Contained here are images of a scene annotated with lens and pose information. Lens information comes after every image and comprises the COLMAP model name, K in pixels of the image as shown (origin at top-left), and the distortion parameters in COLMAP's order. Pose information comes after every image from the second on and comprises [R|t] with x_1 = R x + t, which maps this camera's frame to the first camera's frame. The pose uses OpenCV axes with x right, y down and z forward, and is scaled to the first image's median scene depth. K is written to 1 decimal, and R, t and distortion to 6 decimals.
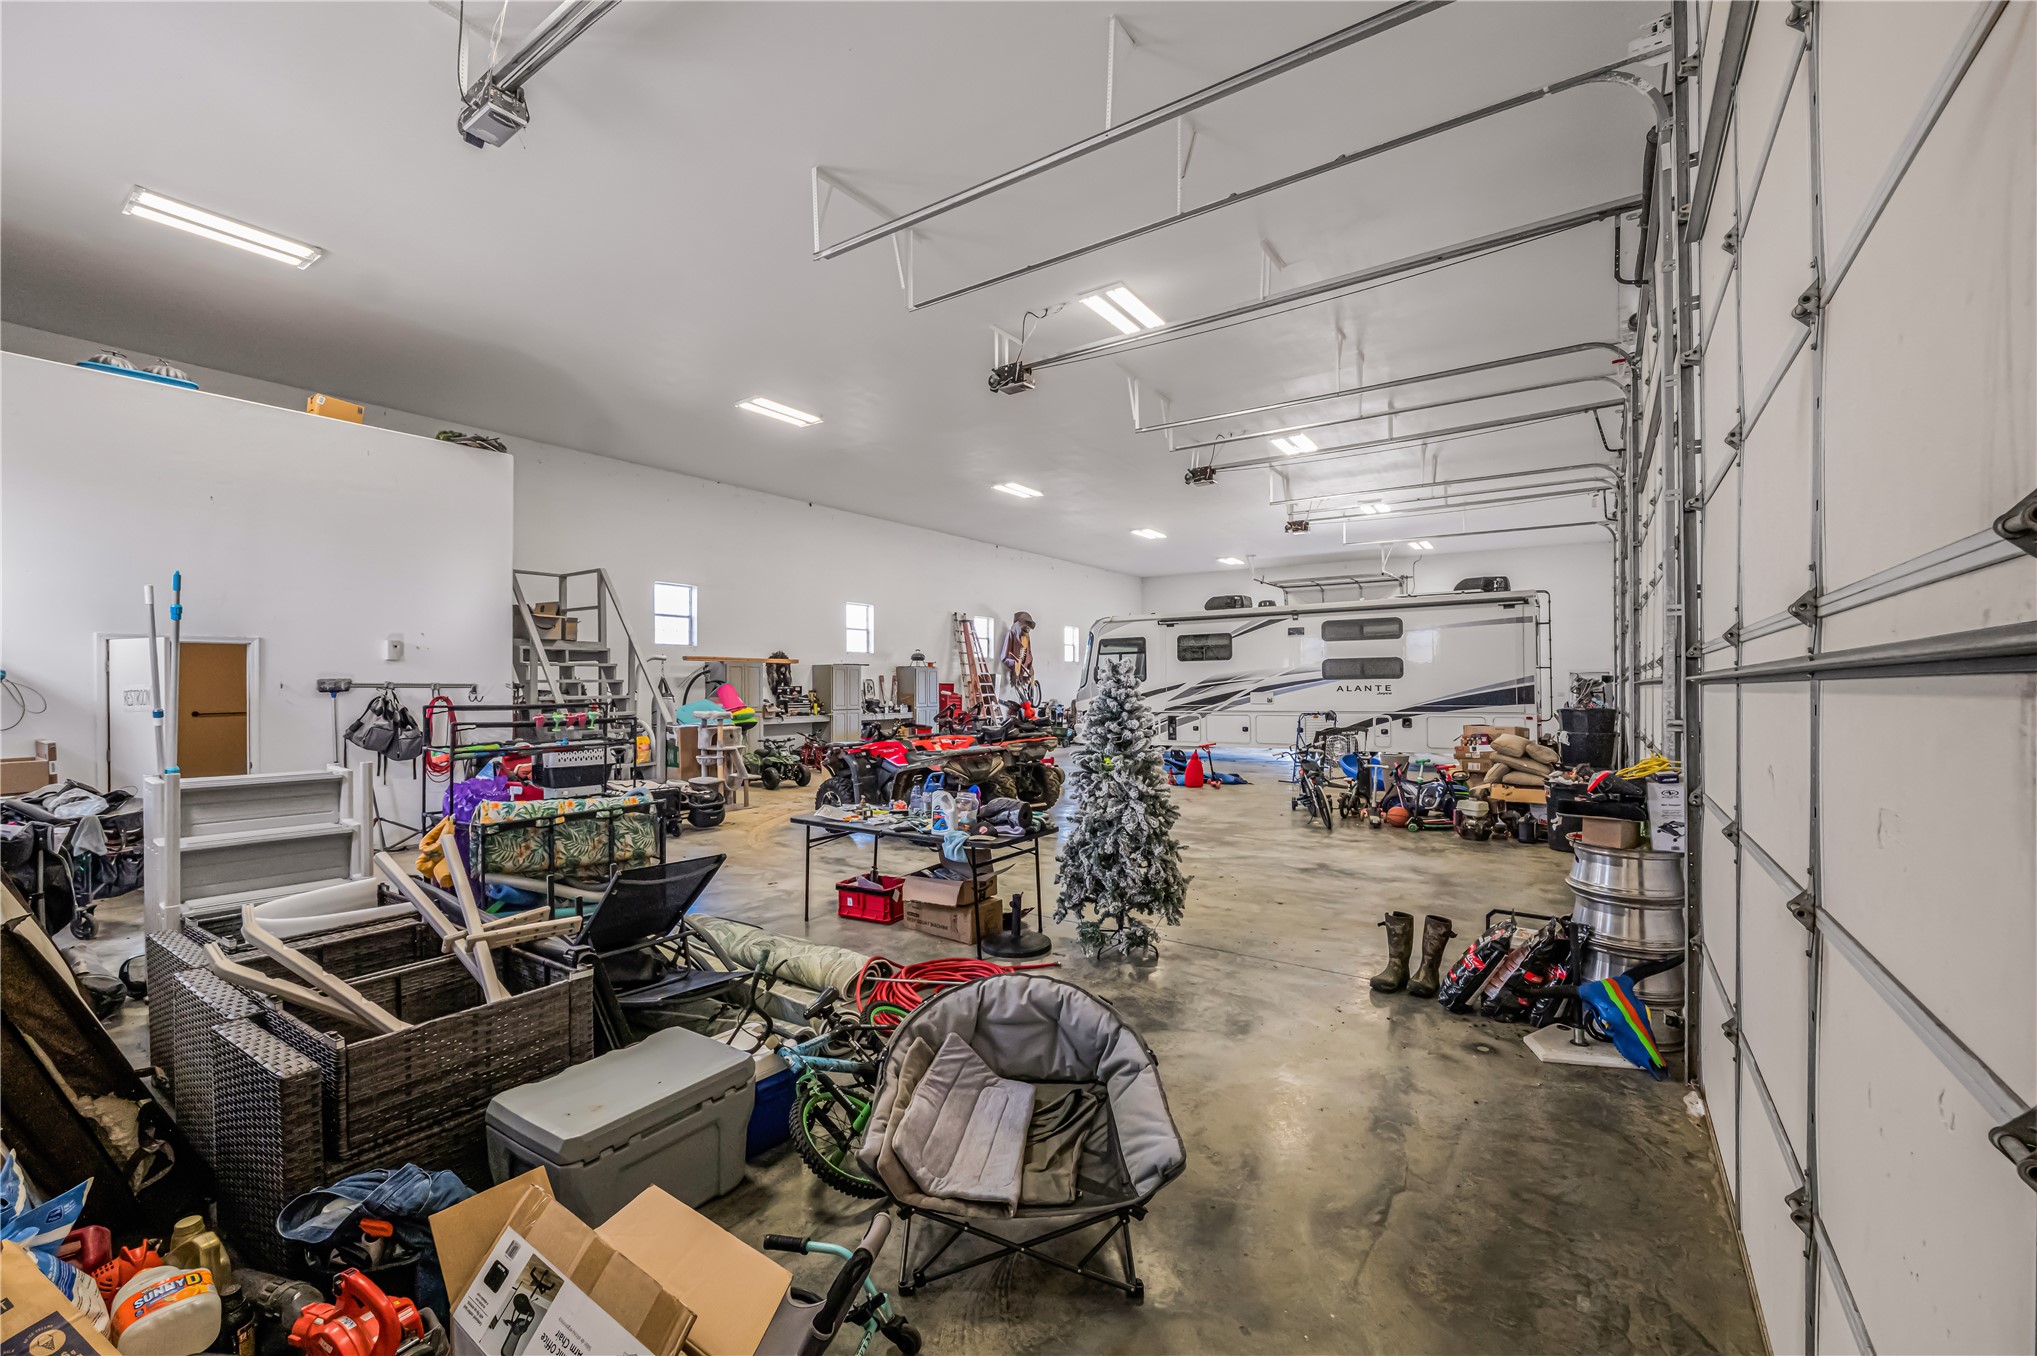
lens RADIAL K [[842.0, 0, 1001.4], [0, 842.0, 674.6], [0, 0, 1]] dist [-0.013371, 0.000306]
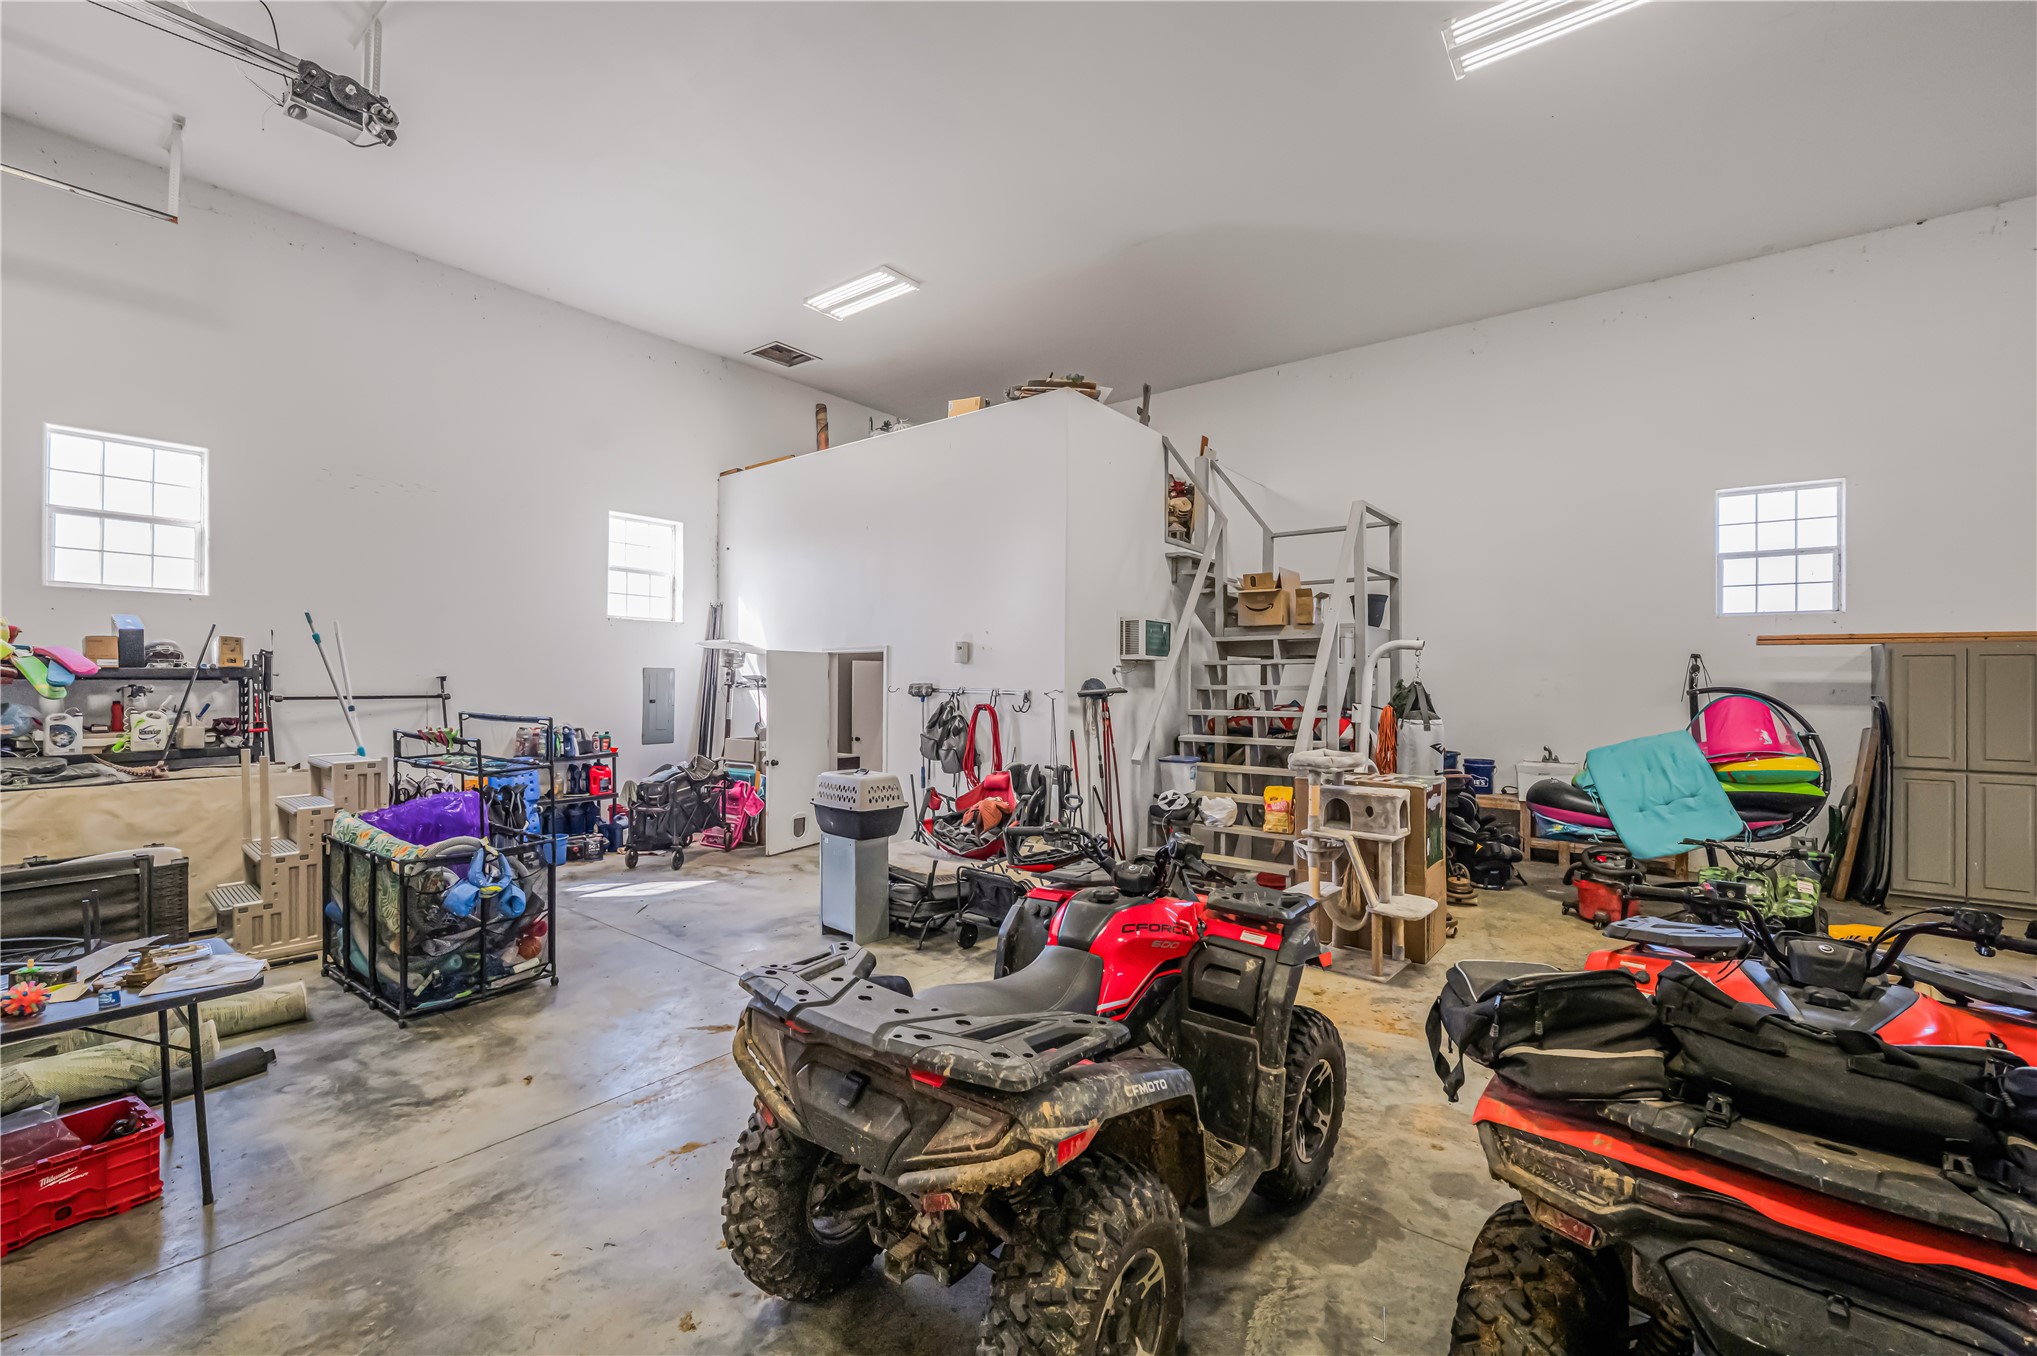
lens RADIAL K [[842.0, 0, 1001.4], [0, 842.0, 674.6], [0, 0, 1]] dist [-0.013371, 0.000306]
pose [[-0.062126, -0.002740, -0.998065, 0.188217], [0.000194, 0.999996, -0.002757, -0.002466], [0.998068, -0.000365, -0.062126, 1.116295]]
